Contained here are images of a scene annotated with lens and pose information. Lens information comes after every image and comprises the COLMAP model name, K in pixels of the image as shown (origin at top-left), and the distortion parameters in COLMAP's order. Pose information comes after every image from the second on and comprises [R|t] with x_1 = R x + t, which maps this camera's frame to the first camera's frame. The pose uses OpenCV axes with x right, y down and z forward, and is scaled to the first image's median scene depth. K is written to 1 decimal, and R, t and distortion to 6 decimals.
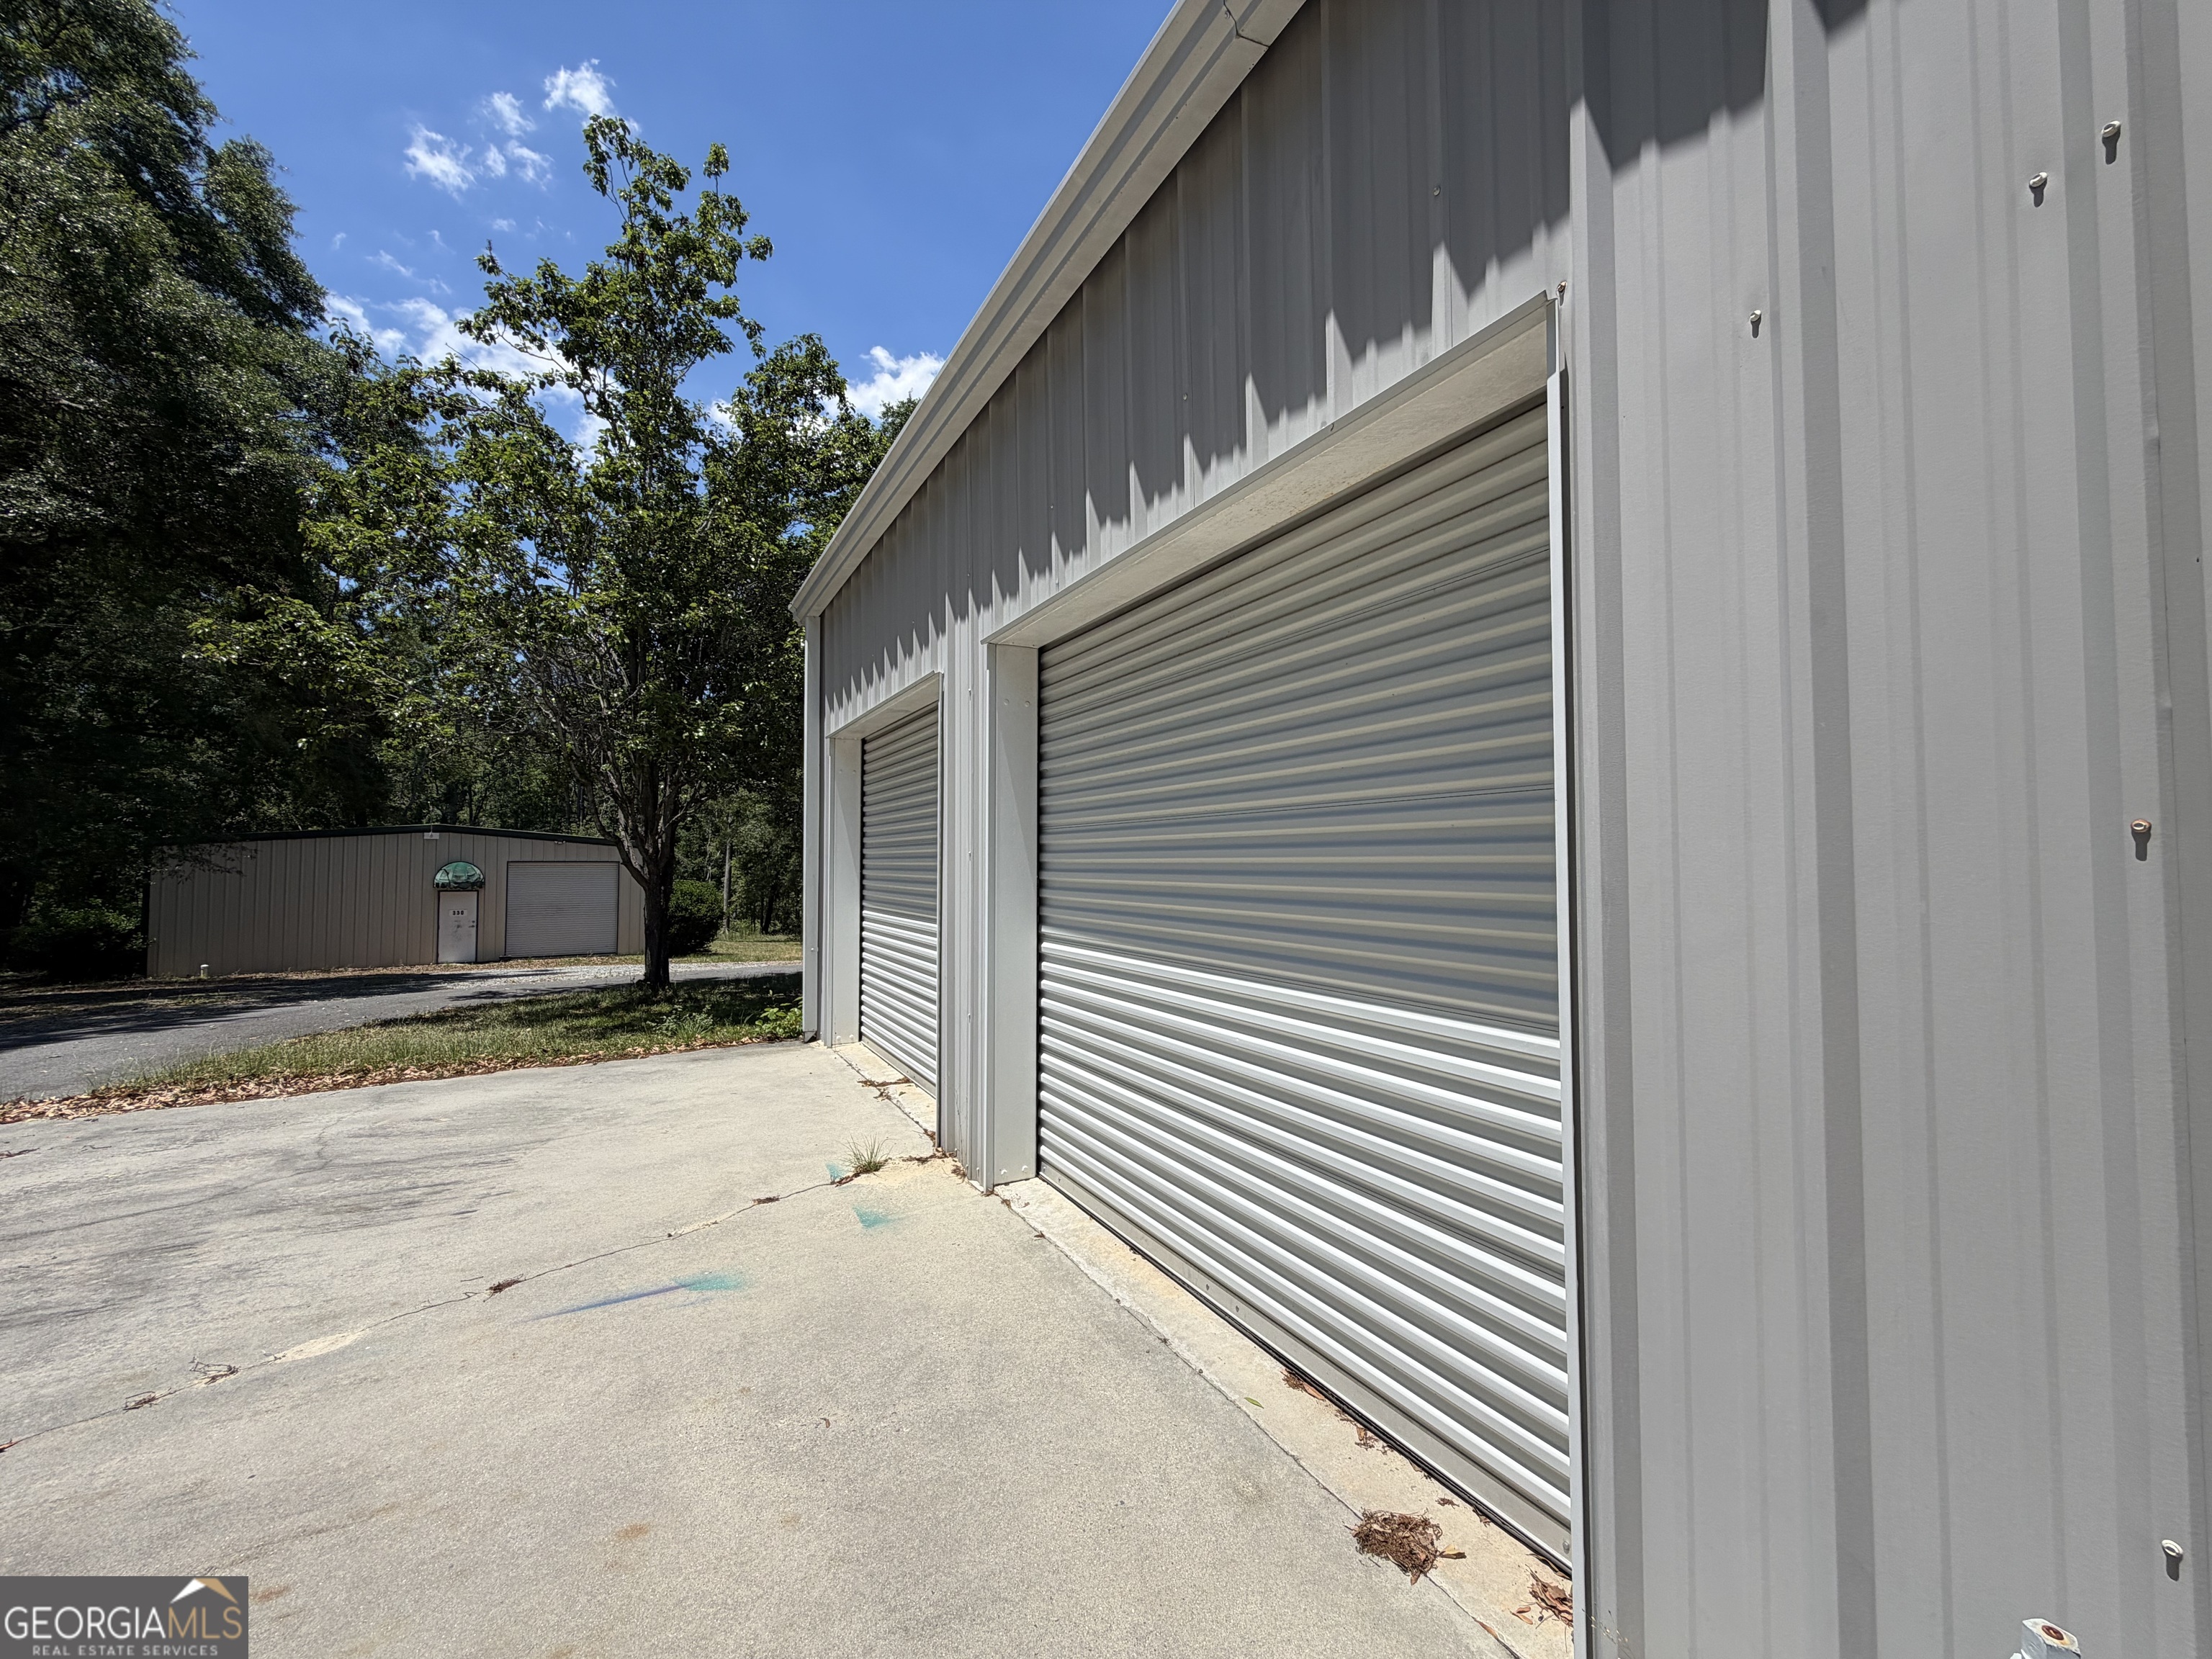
lens RADIAL K [[879.3, 0, 1103.2], [0, 879.3, 830.0], [0, 0, 1]] dist [0.000421, -0.000194]
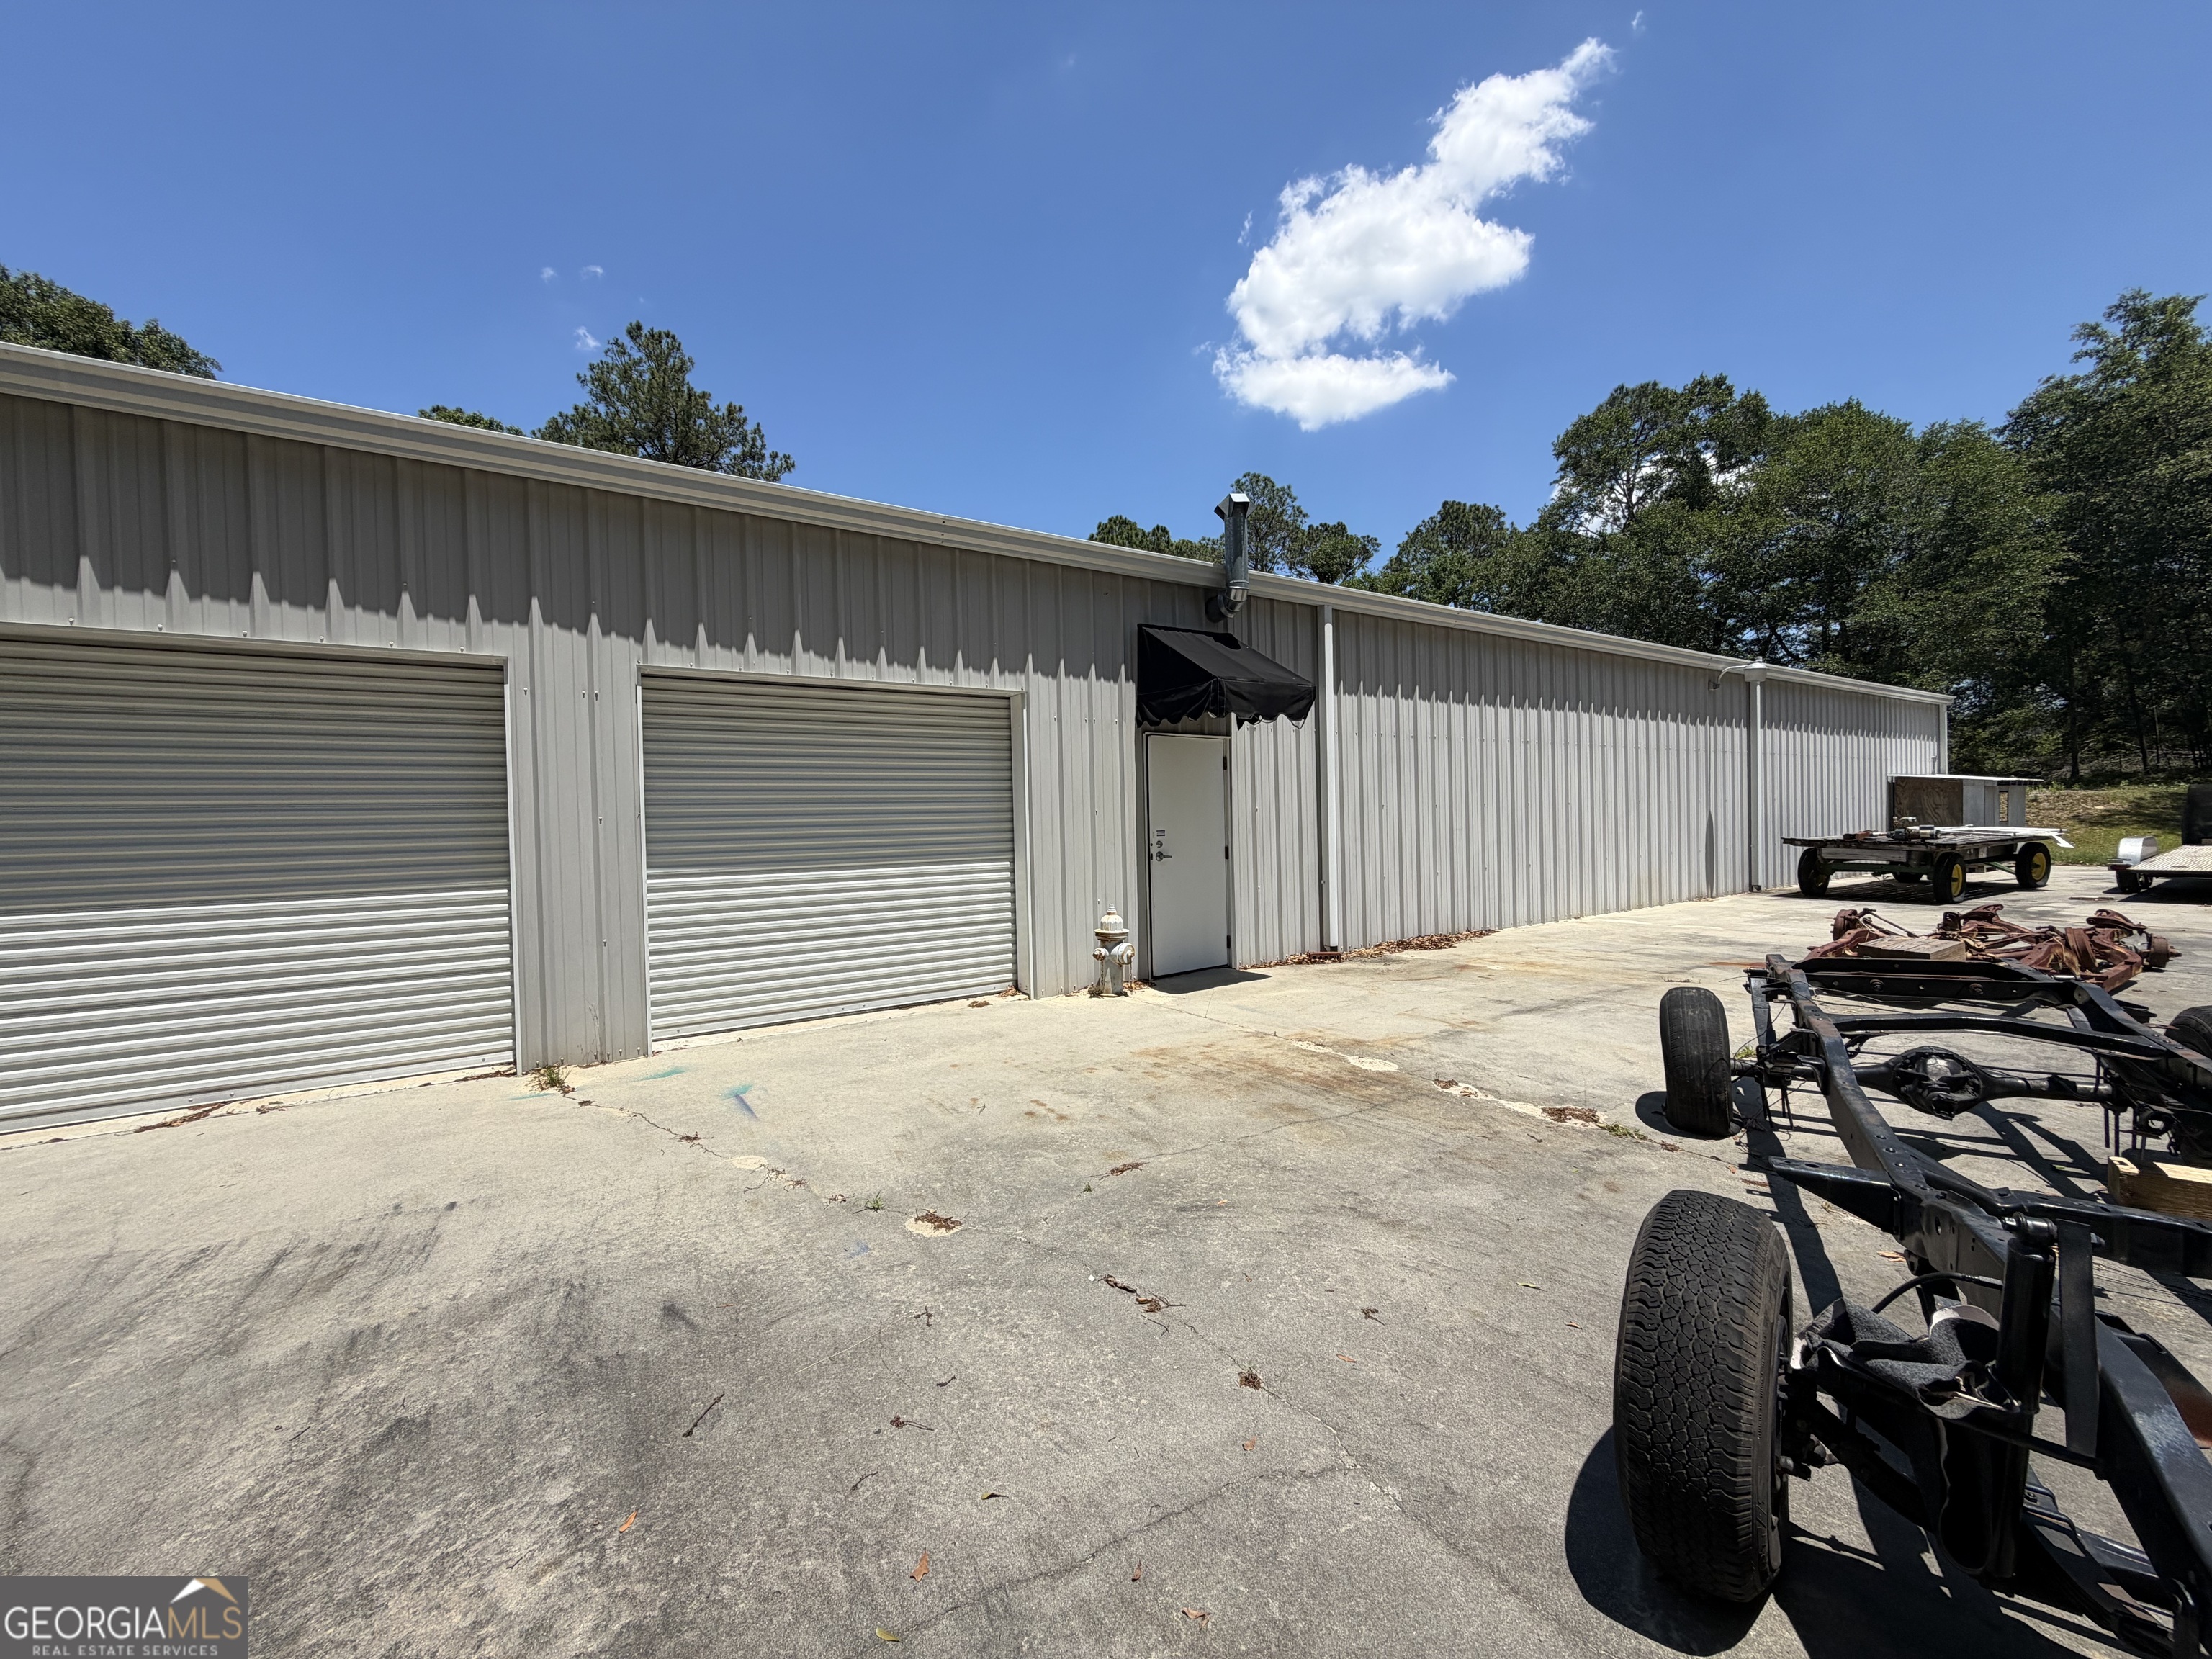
lens RADIAL K [[879.3, 0, 1099.2], [0, 879.3, 830.1], [0, 0, 1]] dist [0.000421, -0.000194]
pose [[-0.077608, -0.006282, 0.996964, -1.340274], [-0.012754, 0.999905, 0.005307, 0.024046], [-0.996902, -0.012303, -0.077680, 0.321143]]
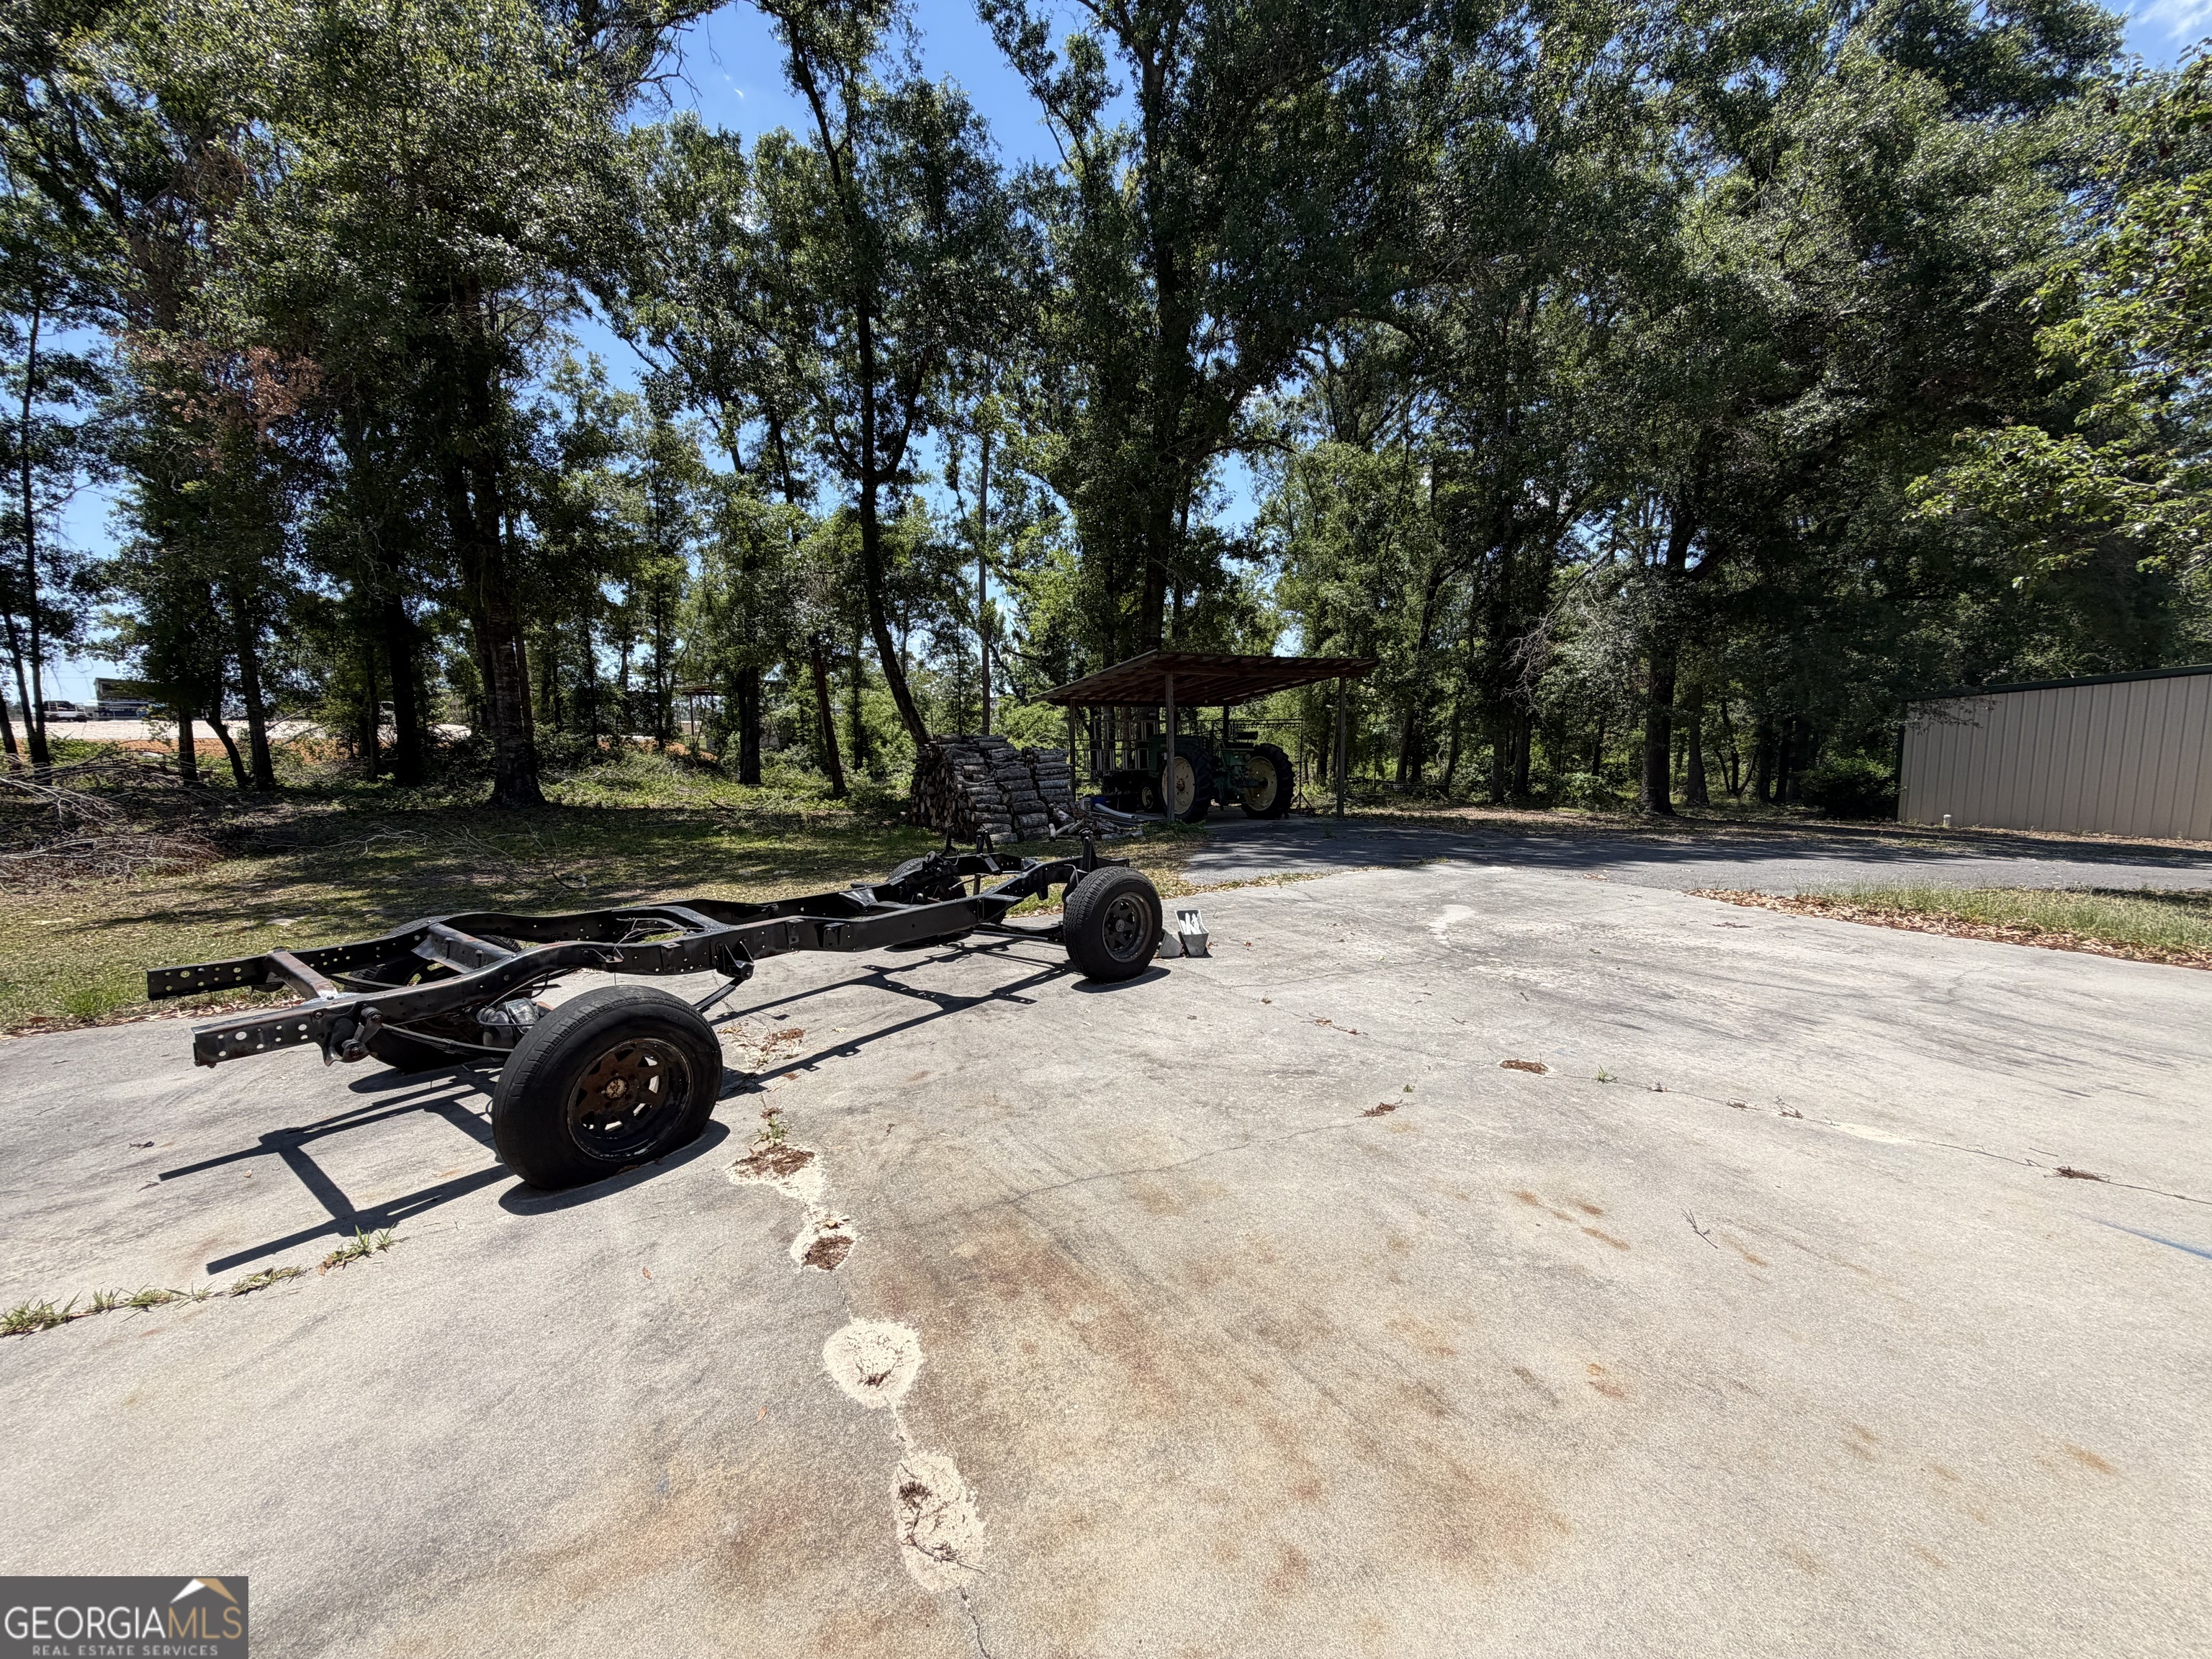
lens RADIAL K [[879.3, 0, 1102.6], [0, 879.3, 830.2], [0, 0, 1]] dist [0.000421, -0.000194]
pose [[-0.001626, 0.109264, -0.994011, 0.107051], [0.054794, 0.992529, 0.109011, 0.015182], [0.998496, -0.054289, -0.007601, 0.029249]]
